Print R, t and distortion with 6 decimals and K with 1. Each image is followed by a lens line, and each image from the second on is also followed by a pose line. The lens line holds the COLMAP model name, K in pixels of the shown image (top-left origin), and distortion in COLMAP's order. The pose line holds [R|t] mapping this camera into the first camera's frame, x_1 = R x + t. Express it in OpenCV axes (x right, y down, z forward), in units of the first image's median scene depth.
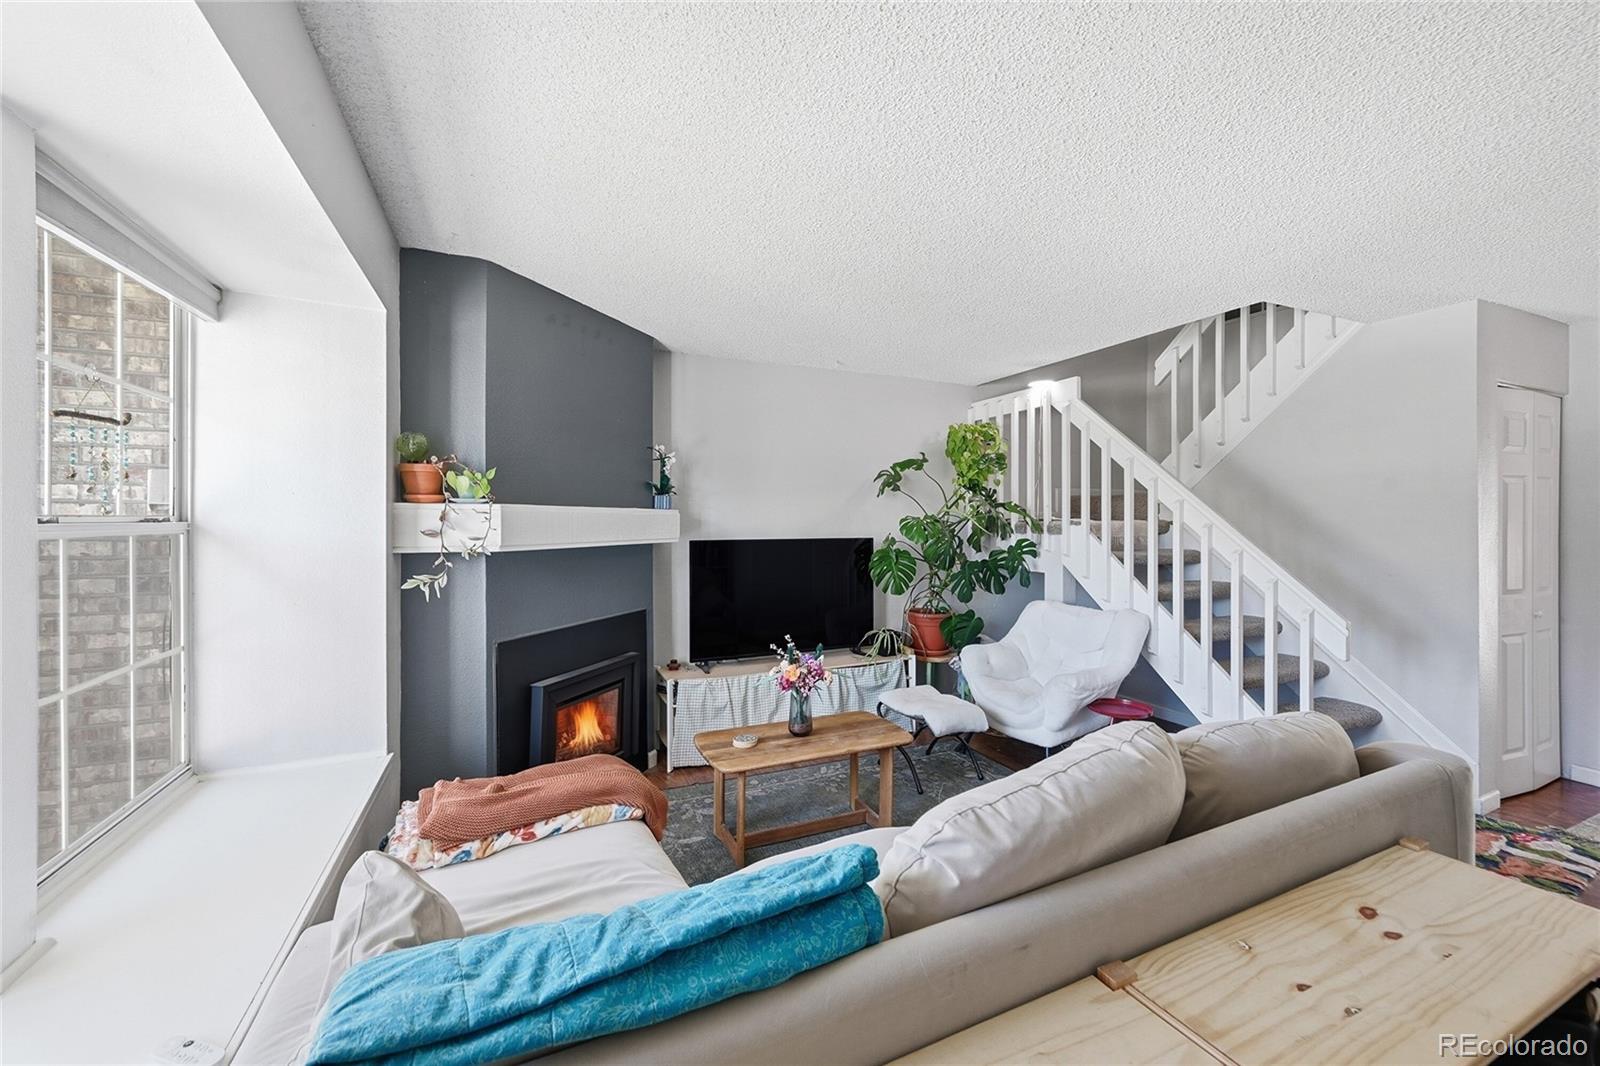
lens RADIAL K [[638.0, 0, 803.0], [0, 638.0, 539.4], [0, 0, 1]] dist [-0.002070, -0.000034]
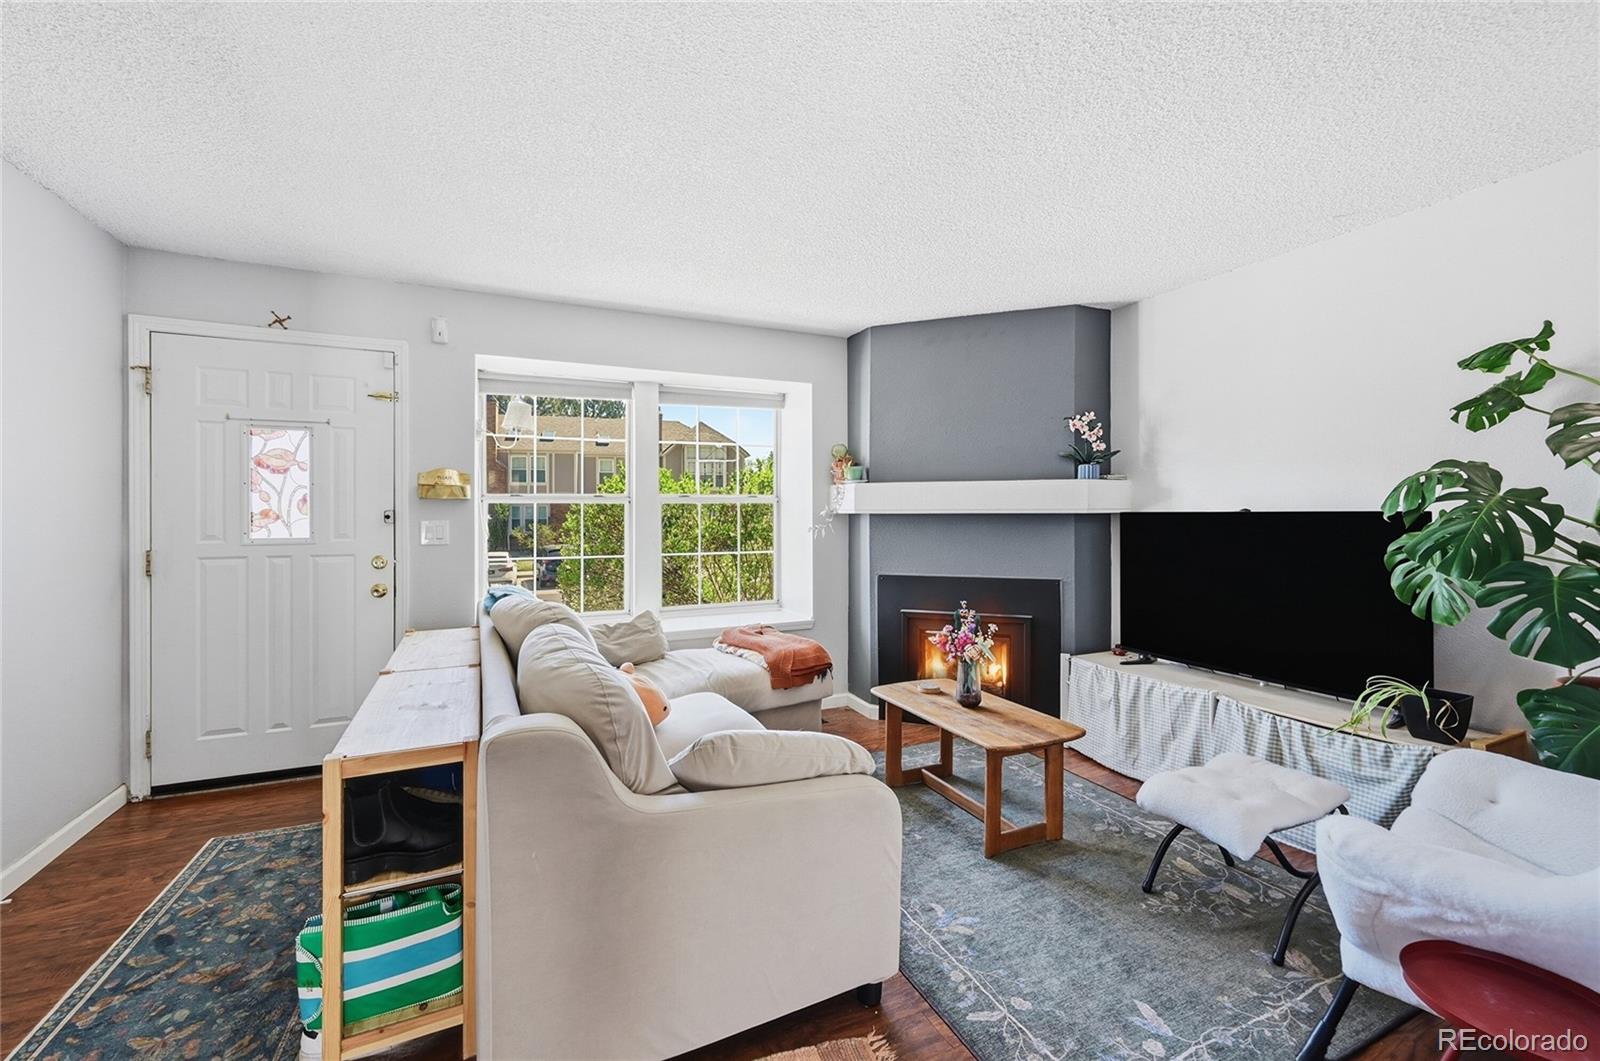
lens RADIAL K [[638.0, 0, 803.0], [0, 638.0, 536.9], [0, 0, 1]] dist [-0.002070, -0.000034]
pose [[0.015145, 0.031745, -0.999381, 0.946737], [-0.026344, 0.999162, 0.031339, 0.024850], [0.999538, 0.025853, 0.015969, 0.717407]]
